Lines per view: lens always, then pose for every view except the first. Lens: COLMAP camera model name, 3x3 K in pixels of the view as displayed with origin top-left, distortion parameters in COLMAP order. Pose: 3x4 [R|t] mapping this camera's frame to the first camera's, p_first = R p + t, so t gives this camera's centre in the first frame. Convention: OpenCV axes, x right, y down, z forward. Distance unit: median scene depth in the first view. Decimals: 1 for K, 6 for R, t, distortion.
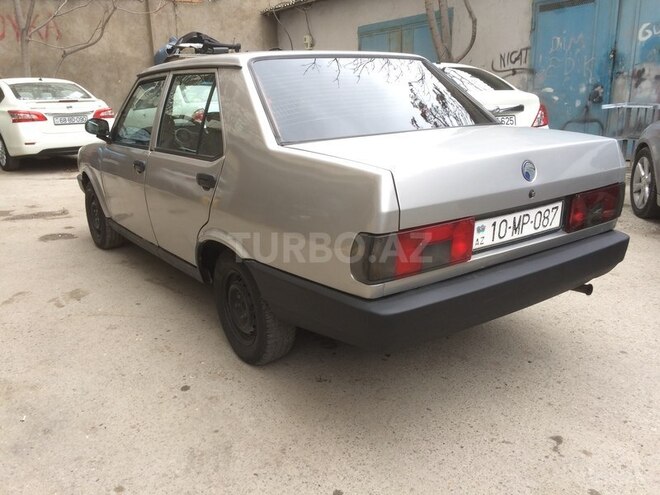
lens RADIAL K [[559.4, 0, 329.4], [0, 559.4, 248.7], [0, 0, 1]] dist [0.005937, -0.038561]
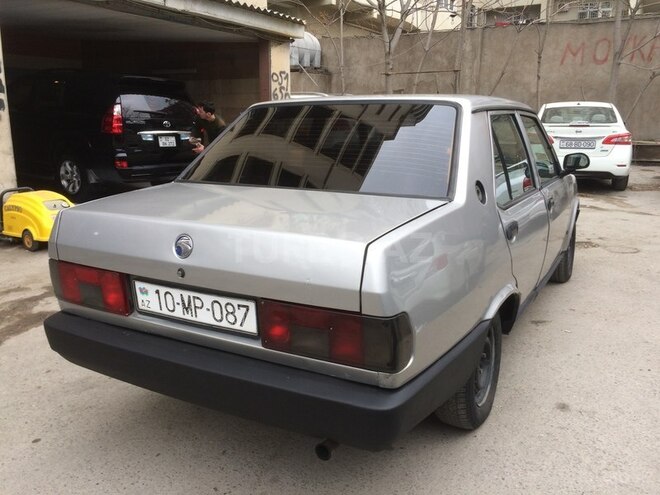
lens RADIAL K [[559.4, 0, 333.2], [0, 559.4, 248.7], [0, 0, 1]] dist [0.005937, -0.038561]
pose [[0.426067, 0.223465, -0.876659, 0.262950], [-0.246156, 0.961090, 0.125352, -0.065126], [0.870560, 0.162386, 0.464496, 0.174024]]
